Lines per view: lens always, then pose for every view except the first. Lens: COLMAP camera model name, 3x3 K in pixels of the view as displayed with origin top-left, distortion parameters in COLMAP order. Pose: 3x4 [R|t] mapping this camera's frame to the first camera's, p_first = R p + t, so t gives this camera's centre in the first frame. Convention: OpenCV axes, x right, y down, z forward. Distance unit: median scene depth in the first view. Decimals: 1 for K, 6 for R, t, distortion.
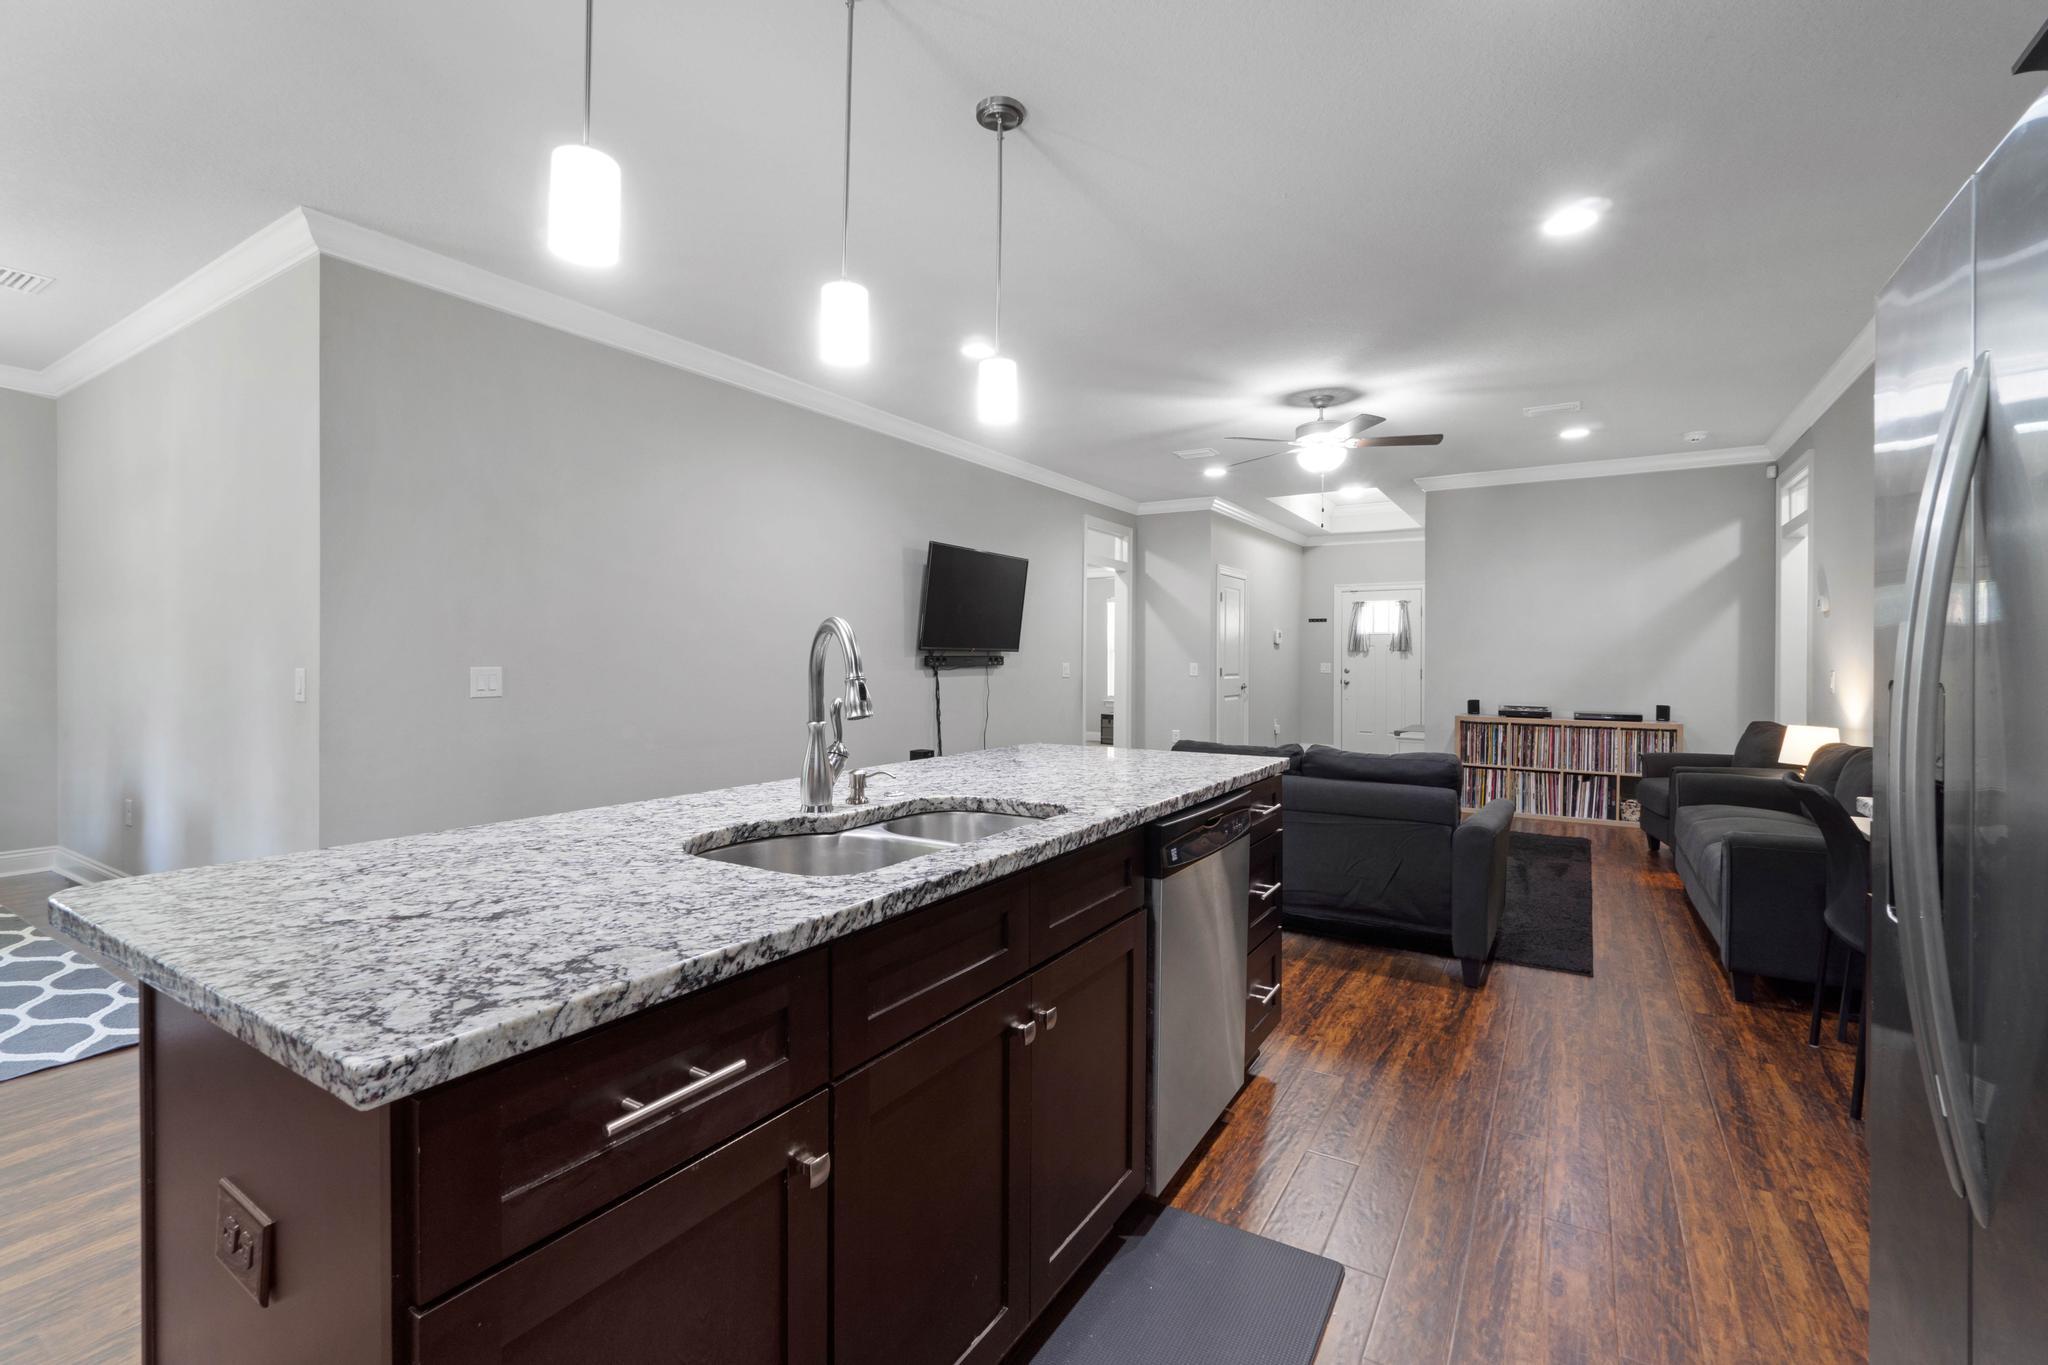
lens RADIAL K [[916.1, 0, 1018.2], [0, 916.1, 657.7], [0, 0, 1]] dist [0.001509, 0.000000]
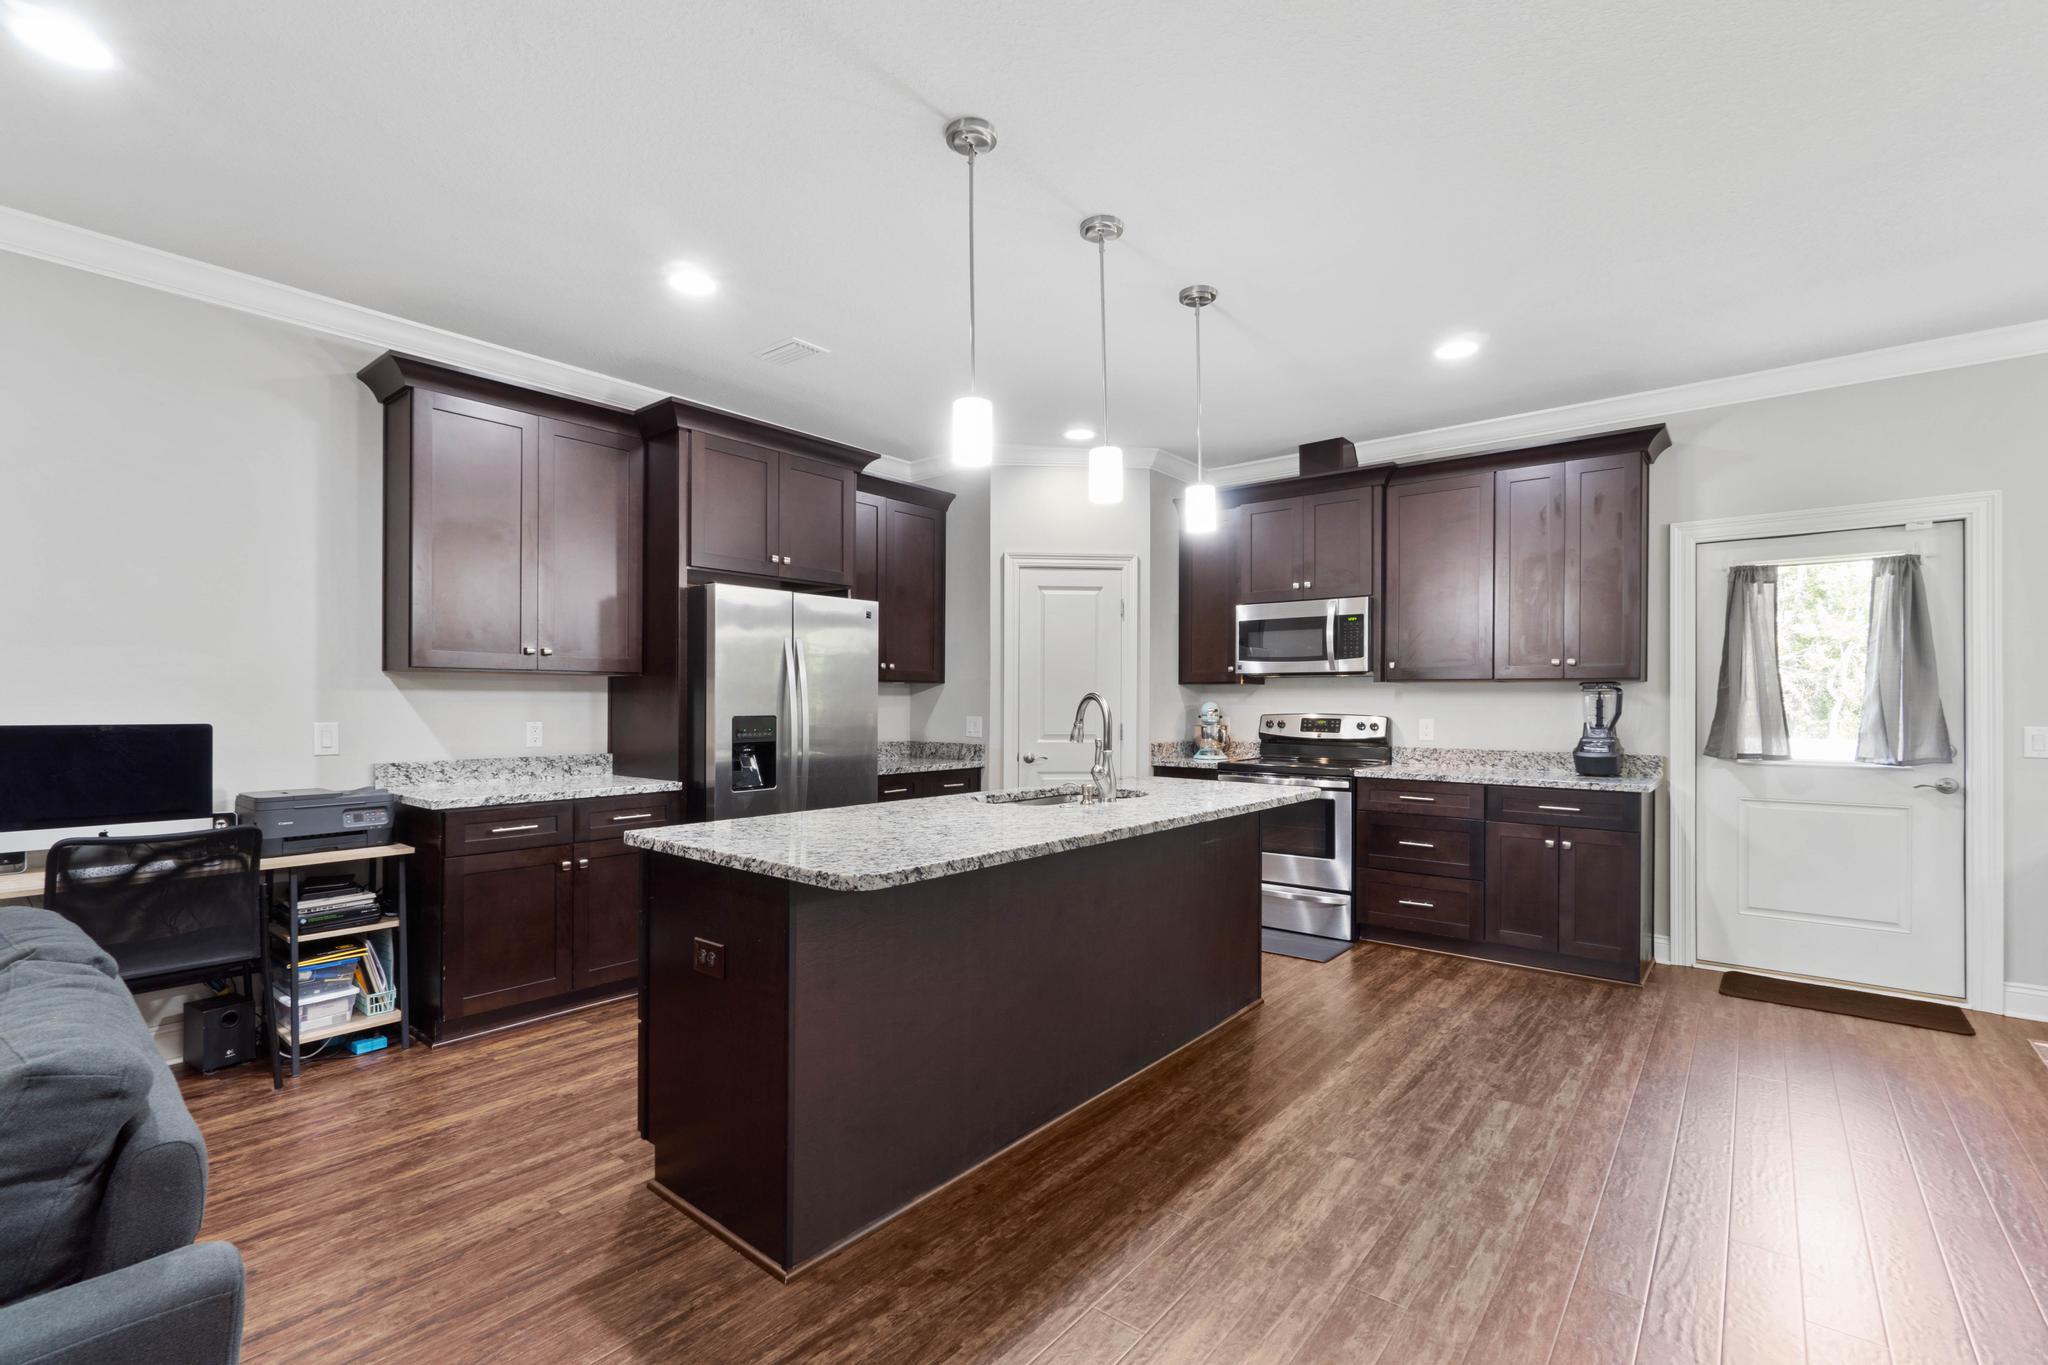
lens RADIAL K [[906.3, 0, 1004.3], [0, 906.3, 701.5], [0, 0, 1]] dist [-0.005004, -0.000311]
pose [[-0.990275, -0.008144, 0.138884, -0.071156], [-0.008192, 0.999966, 0.000233, -0.006549], [-0.138881, -0.000907, -0.990309, 0.731660]]
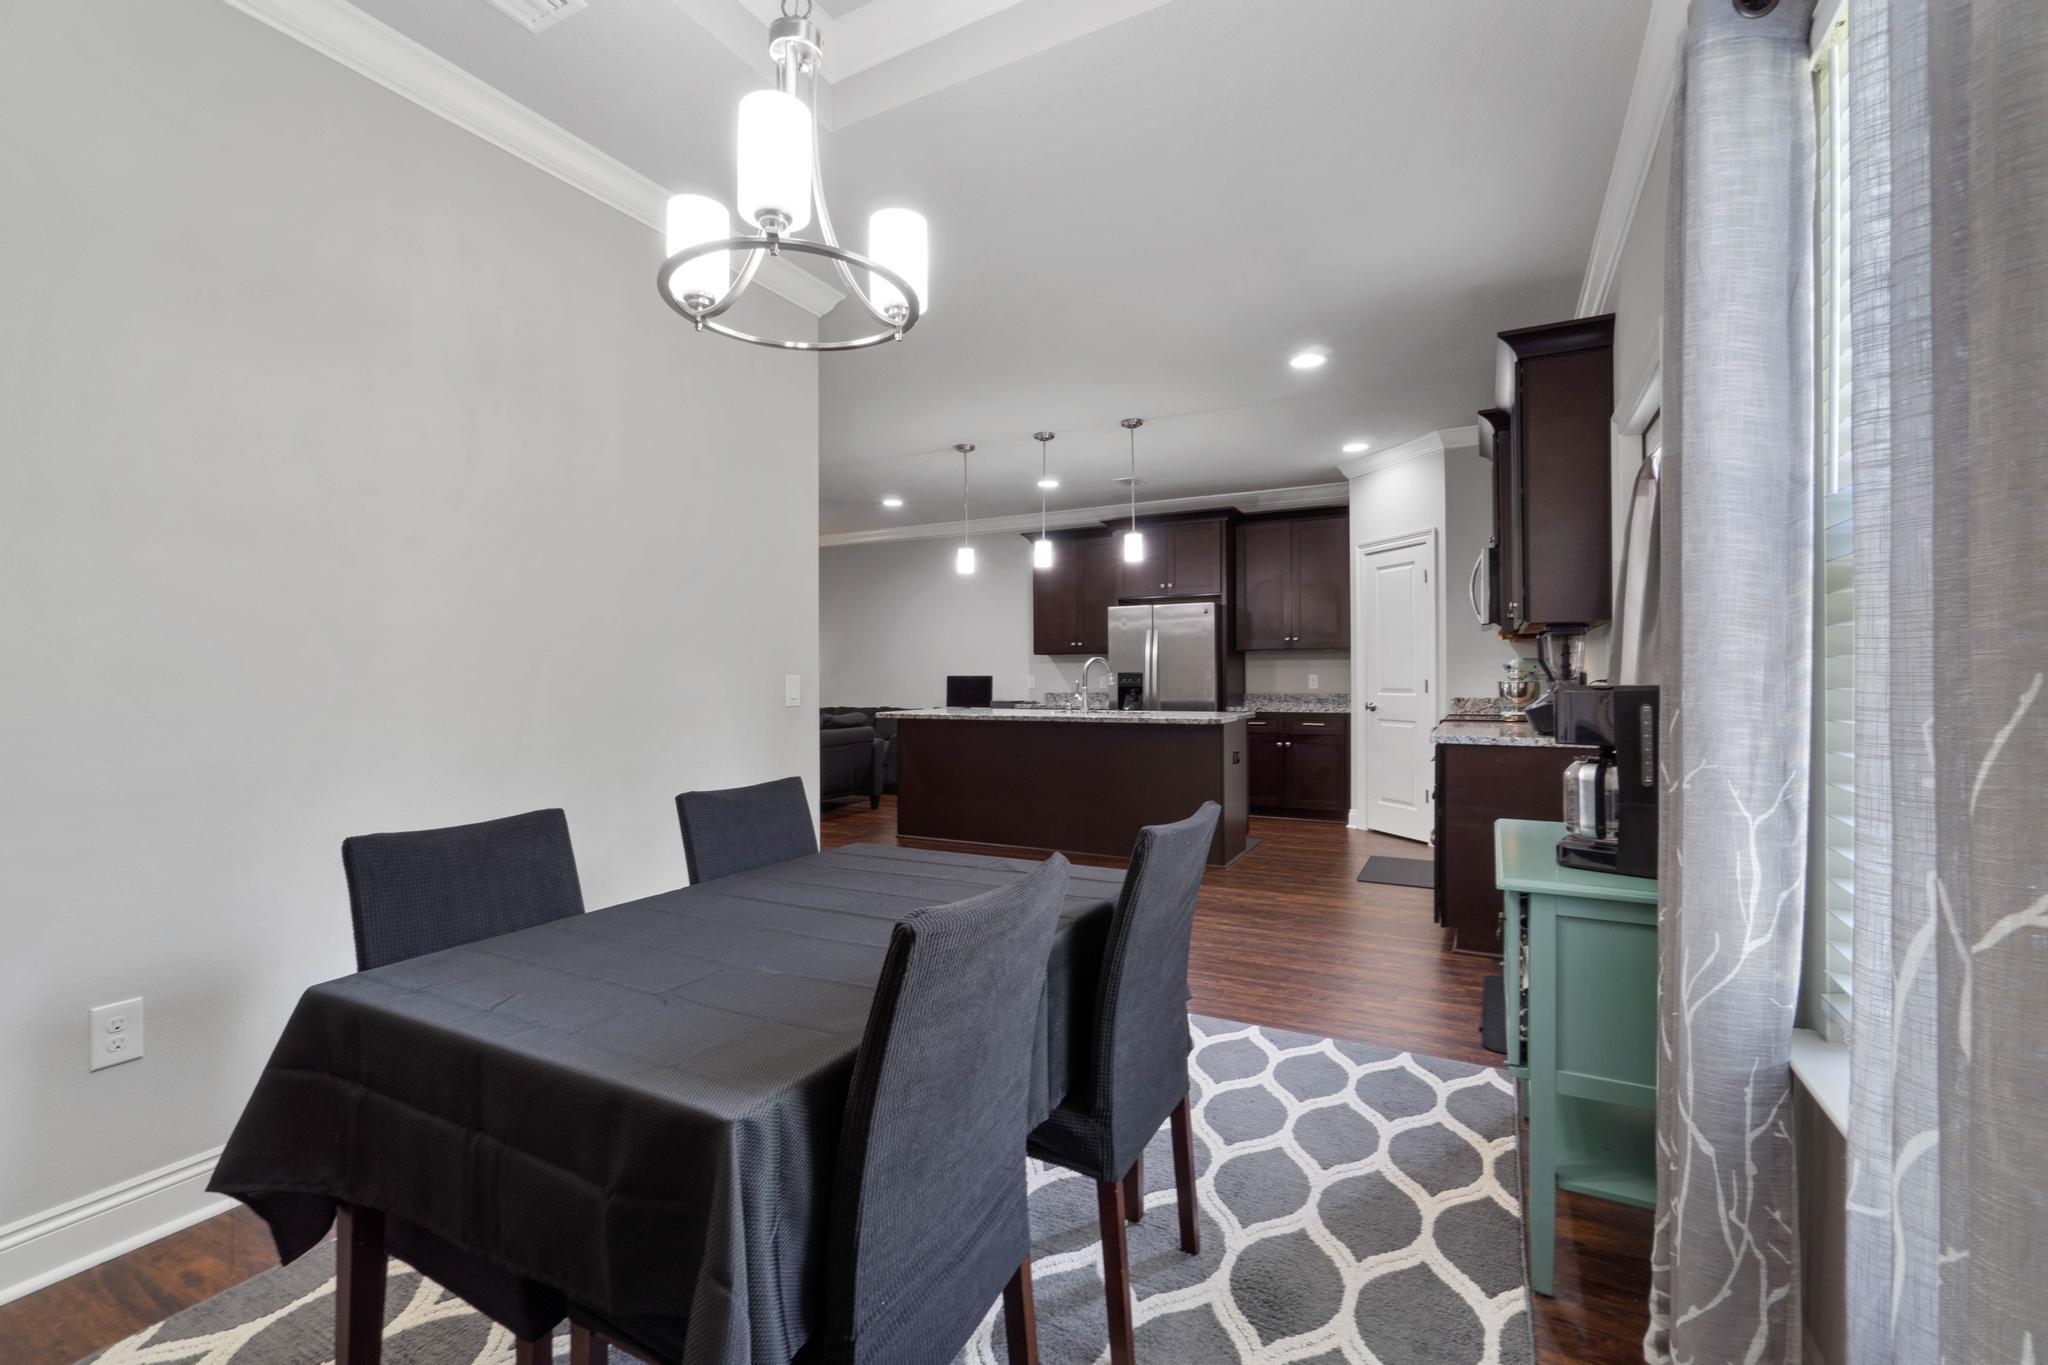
lens RADIAL K [[903.1, 0, 1026.7], [0, 903.1, 669.7], [0, 0, 1]] dist [-0.002441, -0.000163]
pose [[-0.086111, 0.002311, 0.996283, -0.932998], [0.007526, 0.999970, -0.001670, 0.001291], [-0.996257, 0.007354, -0.086126, 0.401447]]
